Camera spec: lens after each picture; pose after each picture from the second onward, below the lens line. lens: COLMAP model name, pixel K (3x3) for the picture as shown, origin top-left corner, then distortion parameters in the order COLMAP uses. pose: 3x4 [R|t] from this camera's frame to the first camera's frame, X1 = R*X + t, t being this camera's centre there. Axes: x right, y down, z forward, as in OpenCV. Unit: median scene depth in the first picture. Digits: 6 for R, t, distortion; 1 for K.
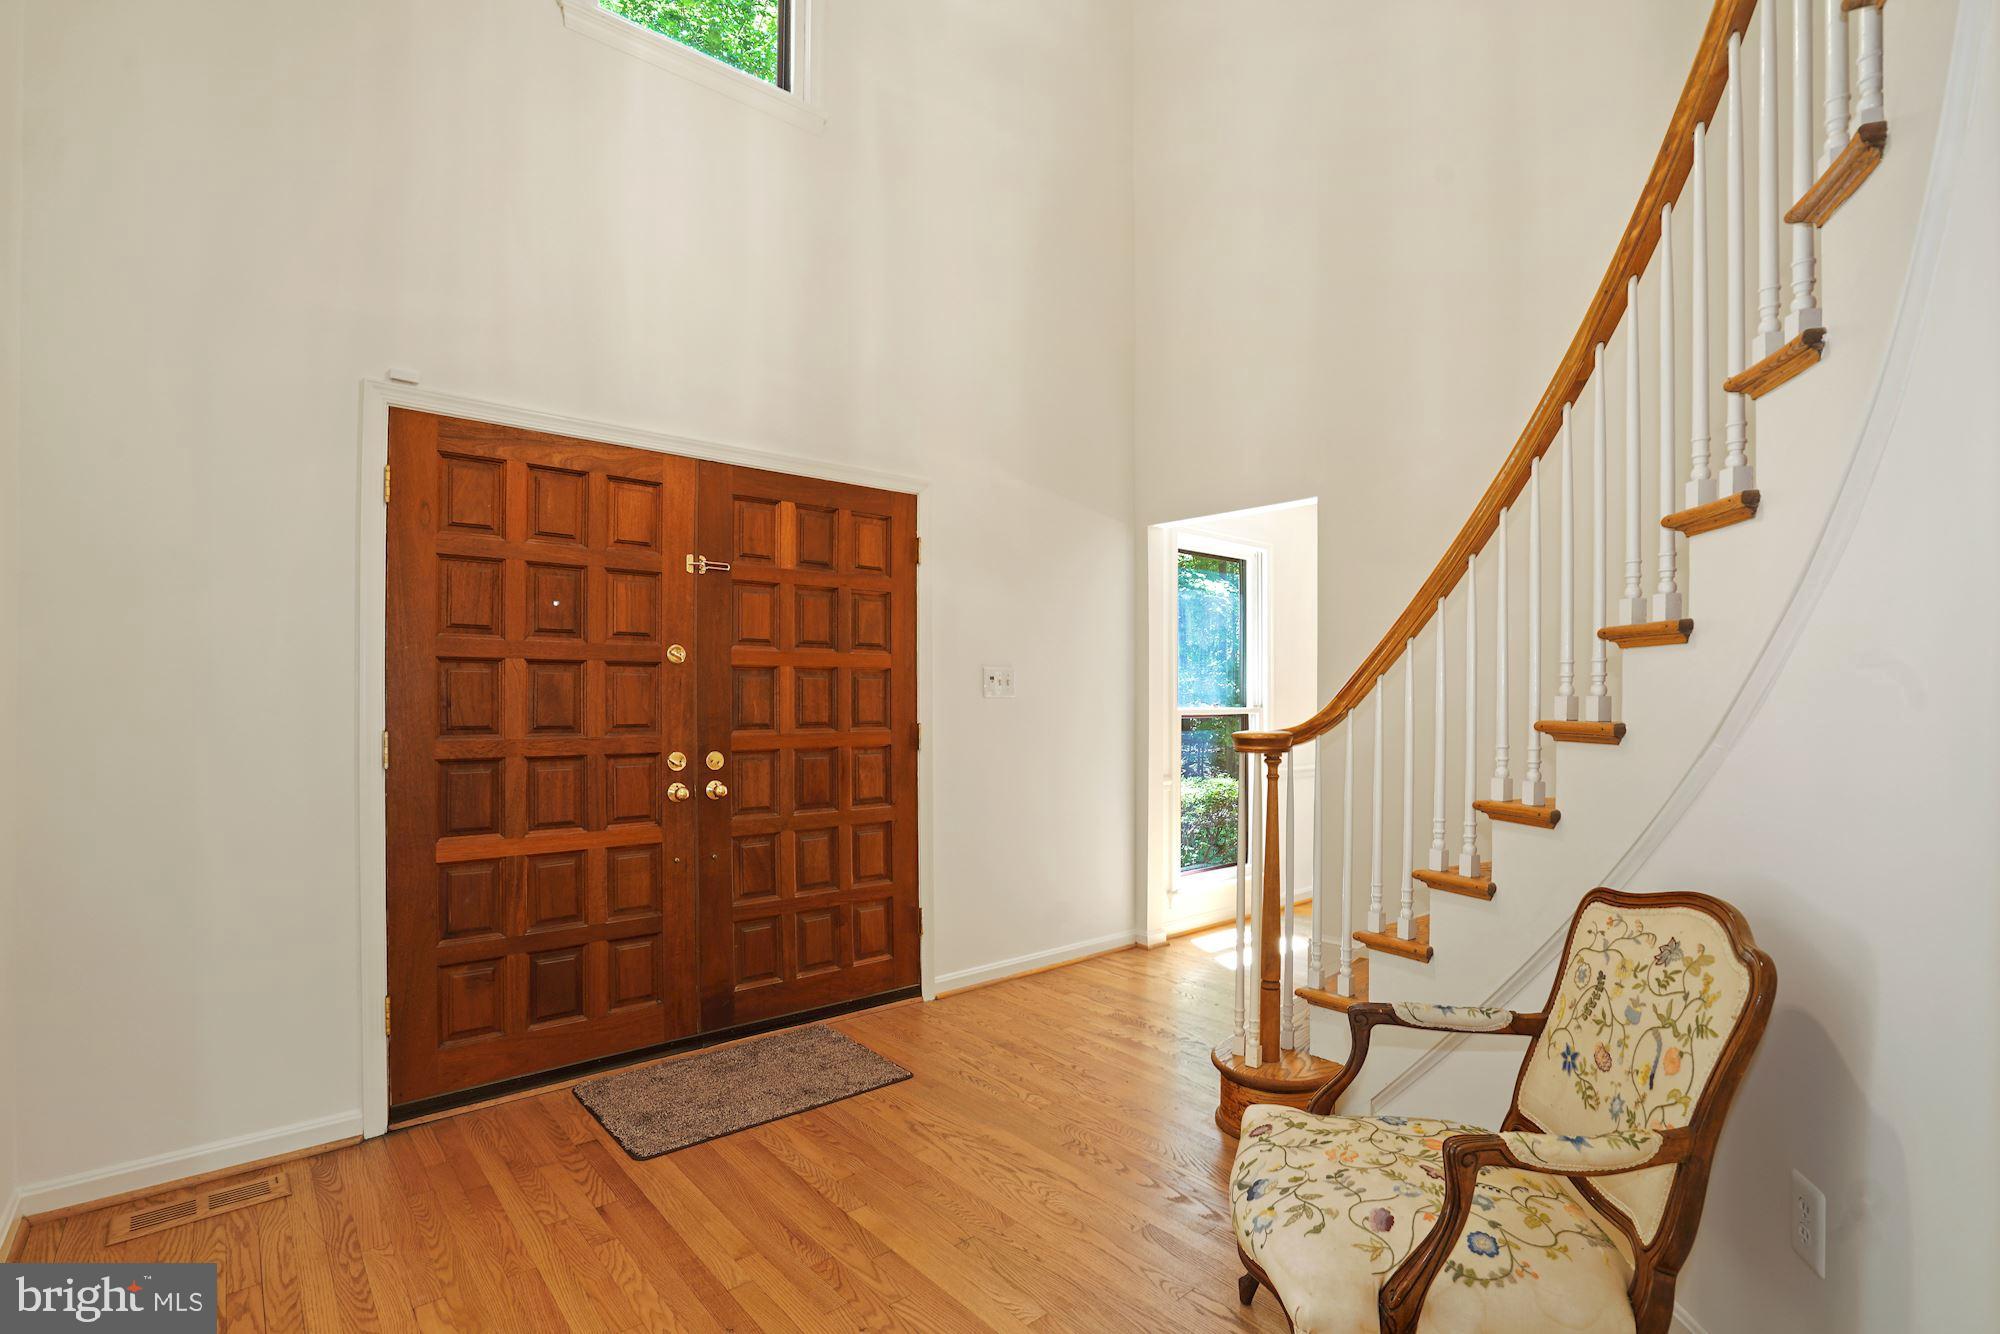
lens RADIAL K [[931.1, 0, 1007.0], [0, 931.1, 682.4], [0, 0, 1]] dist [-0.031388, 0.003697]
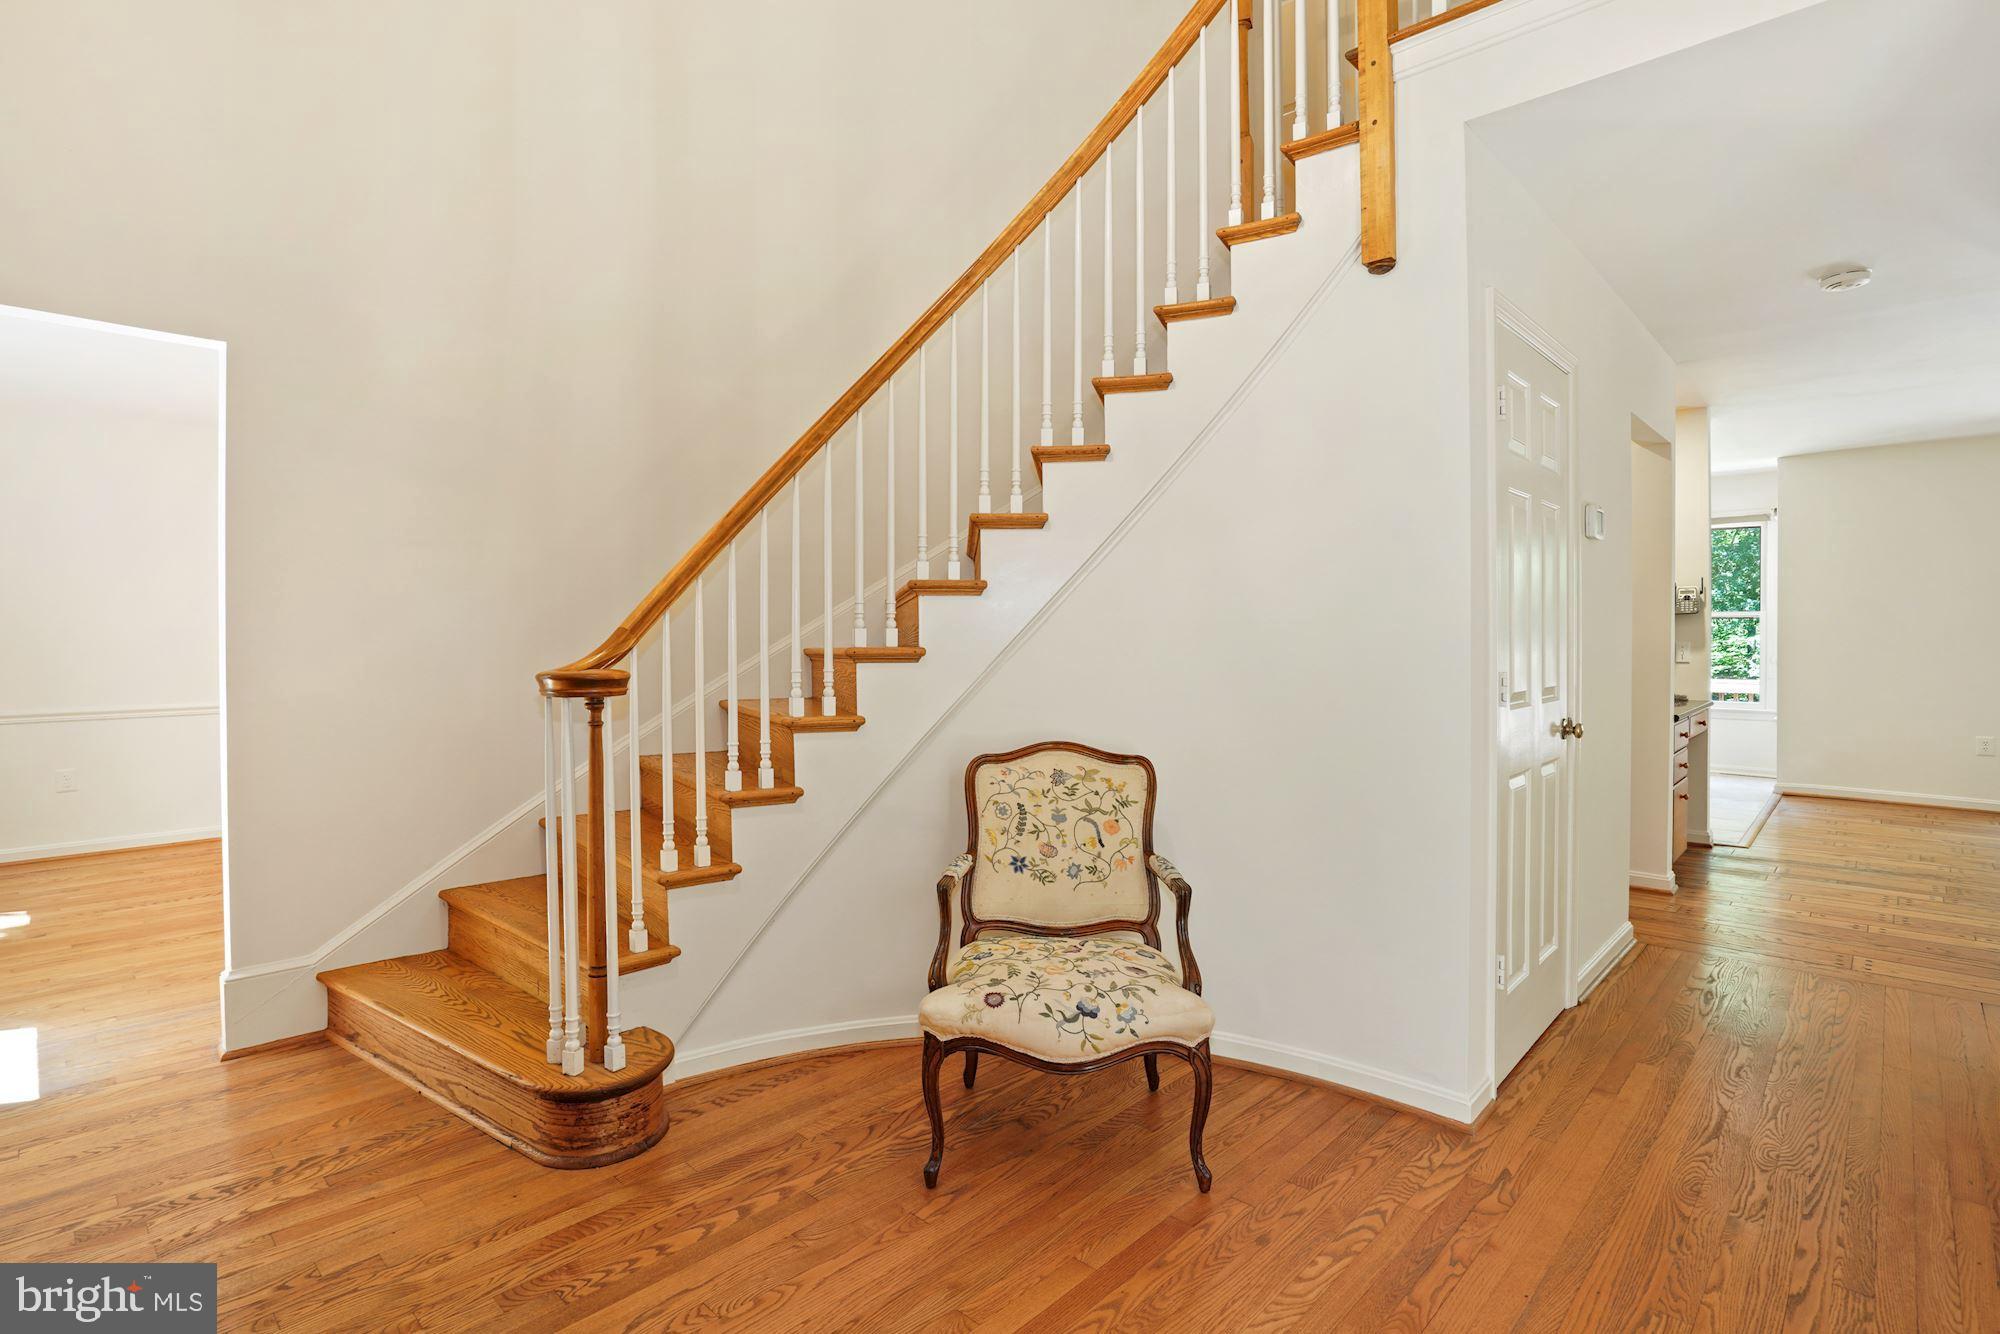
lens RADIAL K [[931.1, 0, 1008.7], [0, 931.1, 657.5], [0, 0, 1]] dist [-0.031388, 0.003697]
pose [[-0.075541, -0.018306, 0.996975, -0.812712], [-0.010961, 0.999786, 0.017527, 0.033061], [-0.997082, -0.009604, -0.075726, 0.990387]]
